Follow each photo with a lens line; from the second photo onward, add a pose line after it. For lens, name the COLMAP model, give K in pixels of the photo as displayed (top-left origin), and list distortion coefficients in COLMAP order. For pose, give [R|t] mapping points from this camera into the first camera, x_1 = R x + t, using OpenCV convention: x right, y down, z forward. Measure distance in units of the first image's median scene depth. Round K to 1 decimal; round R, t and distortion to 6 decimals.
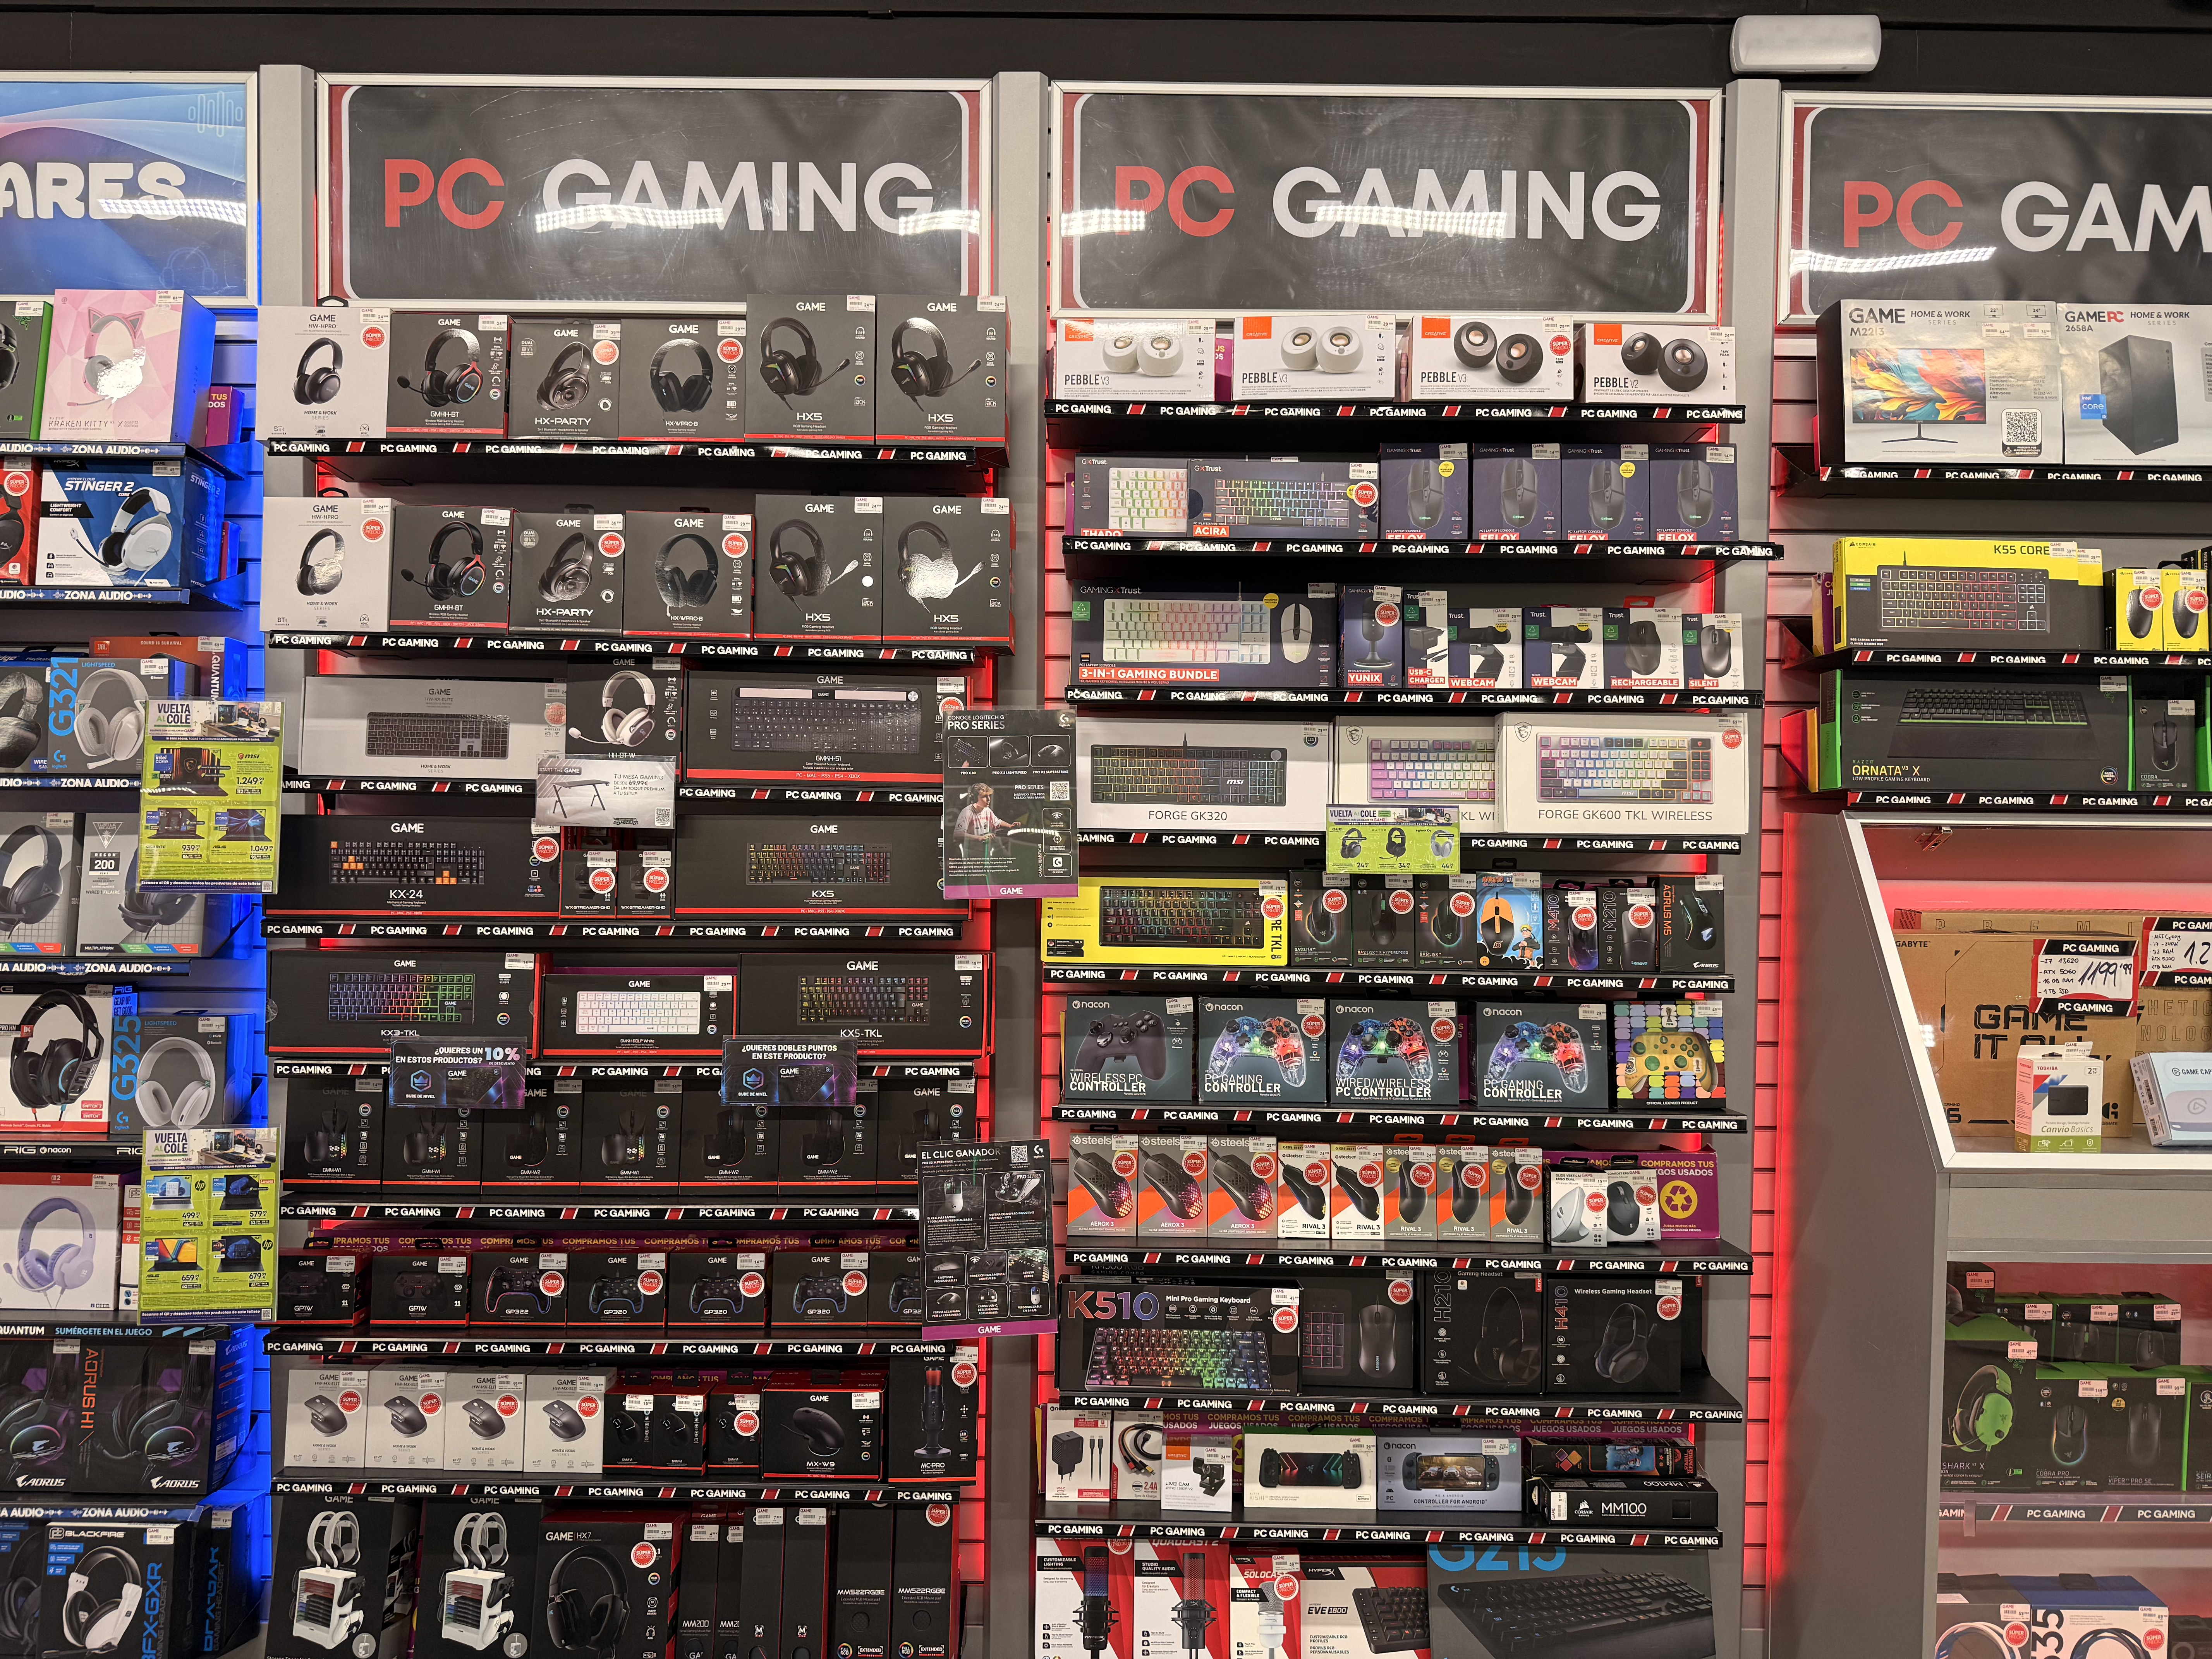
lens RADIAL K [[1560.9, 0, 1116.6], [0, 1560.9, 830.6], [0, 0, 1]] dist [0.039567, -0.054312]
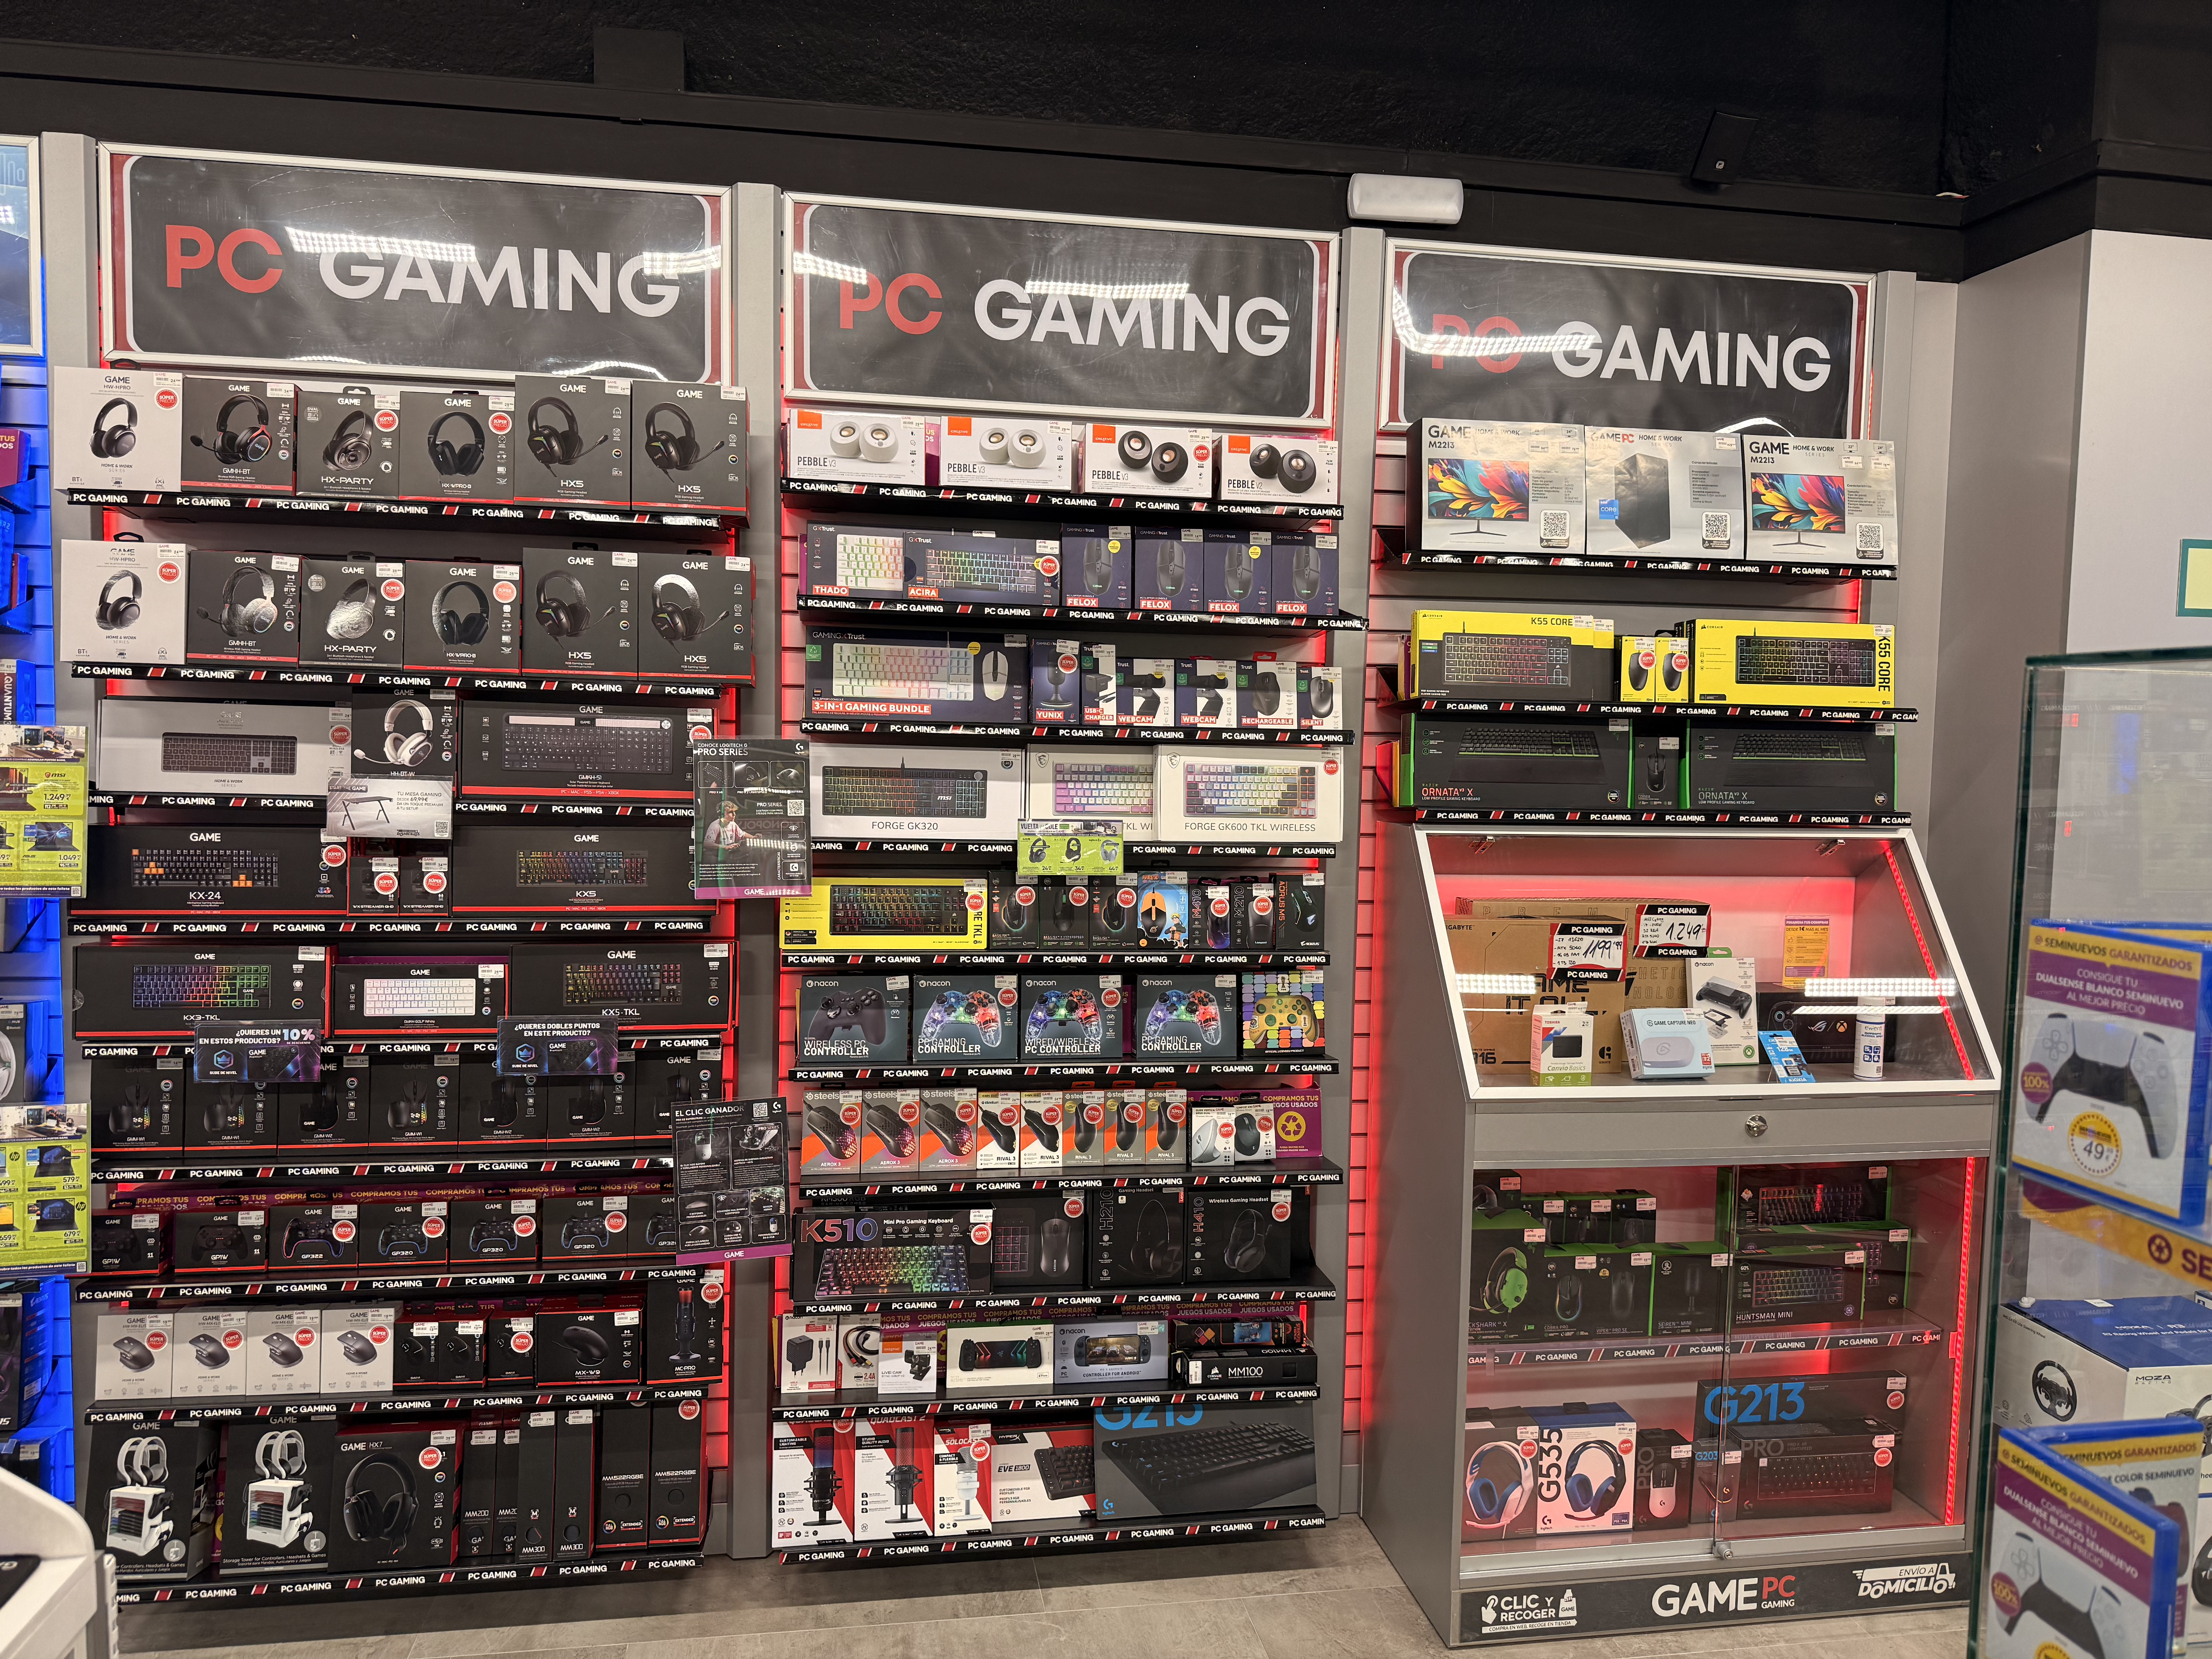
lens RADIAL K [[1560.9, 0, 1097.0], [0, 1560.9, 831.7], [0, 0, 1]] dist [0.039567, -0.054312]
pose [[0.987260, 0.000359, 0.159117, 0.002304], [-0.006671, 0.999212, 0.039137, -0.053673], [-0.158978, -0.039699, 0.986484, -0.214449]]
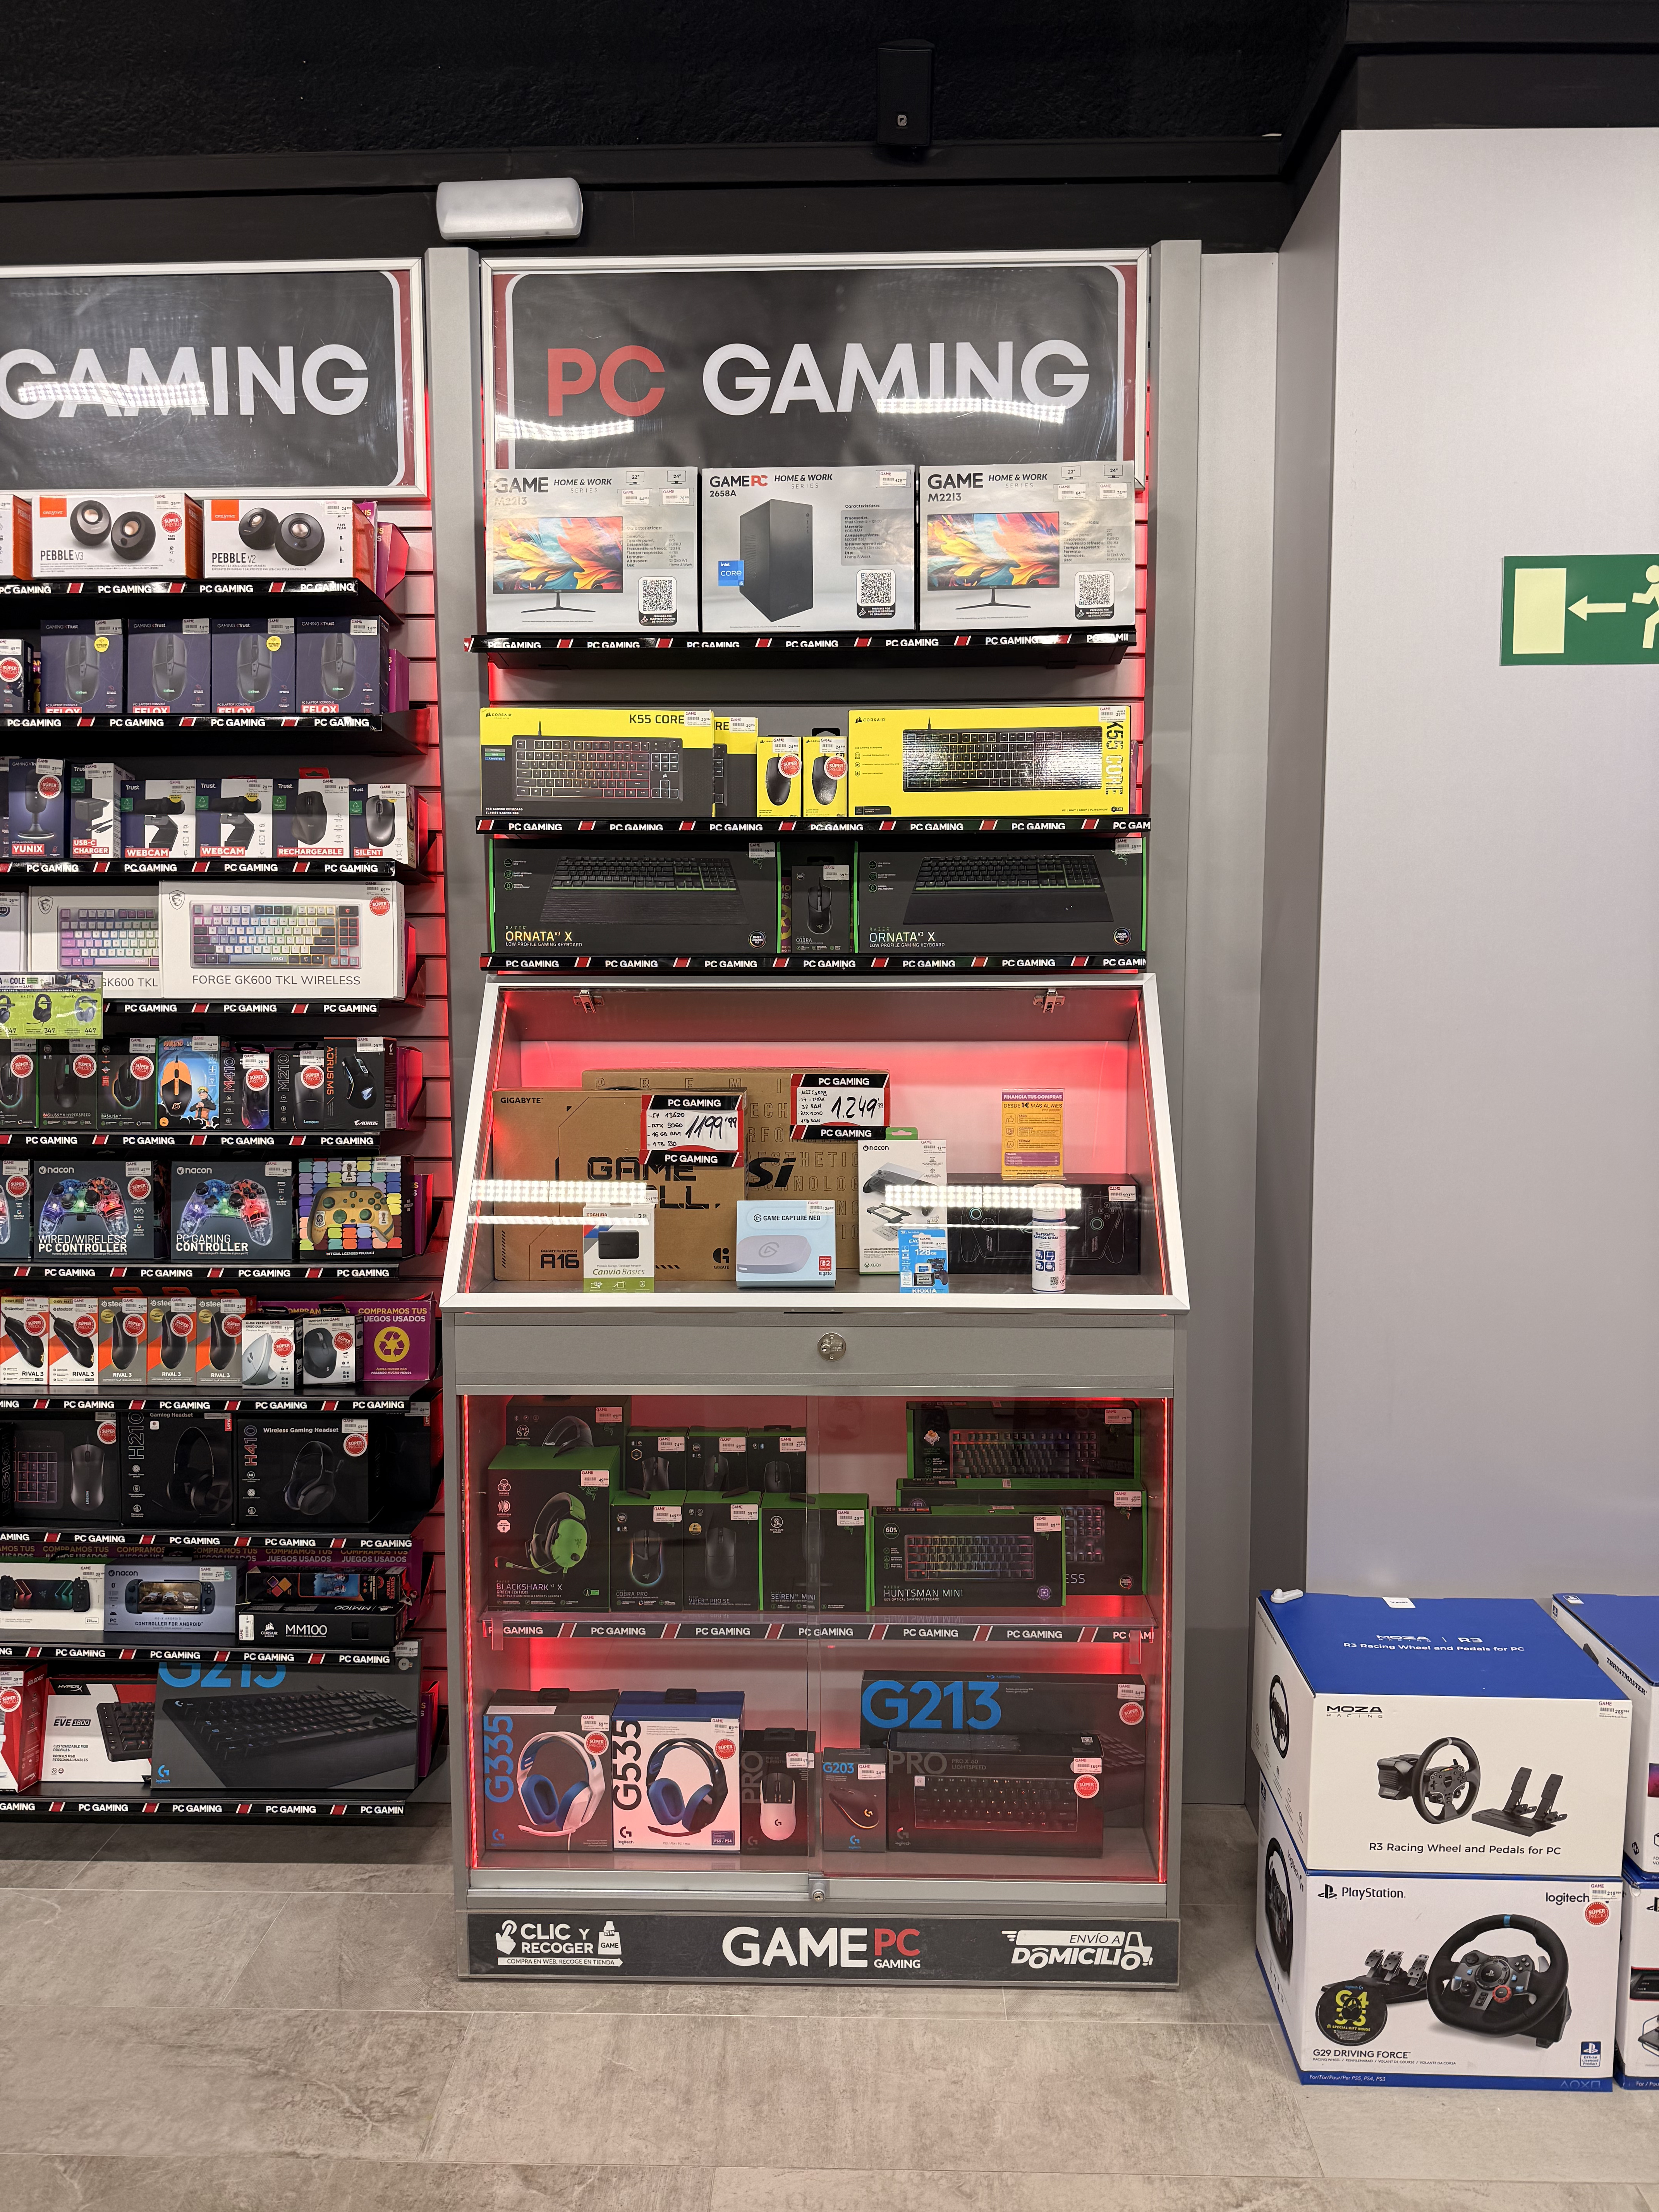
lens RADIAL K [[1560.9, 0, 833.5], [0, 1560.9, 1108.6], [0, 0, 1]] dist [0.039567, -0.054312]
pose [[0.999402, -0.008729, -0.033470, 0.722908], [0.010807, 0.997993, 0.062397, 0.014187], [0.032859, -0.062722, 0.997490, -0.034575]]
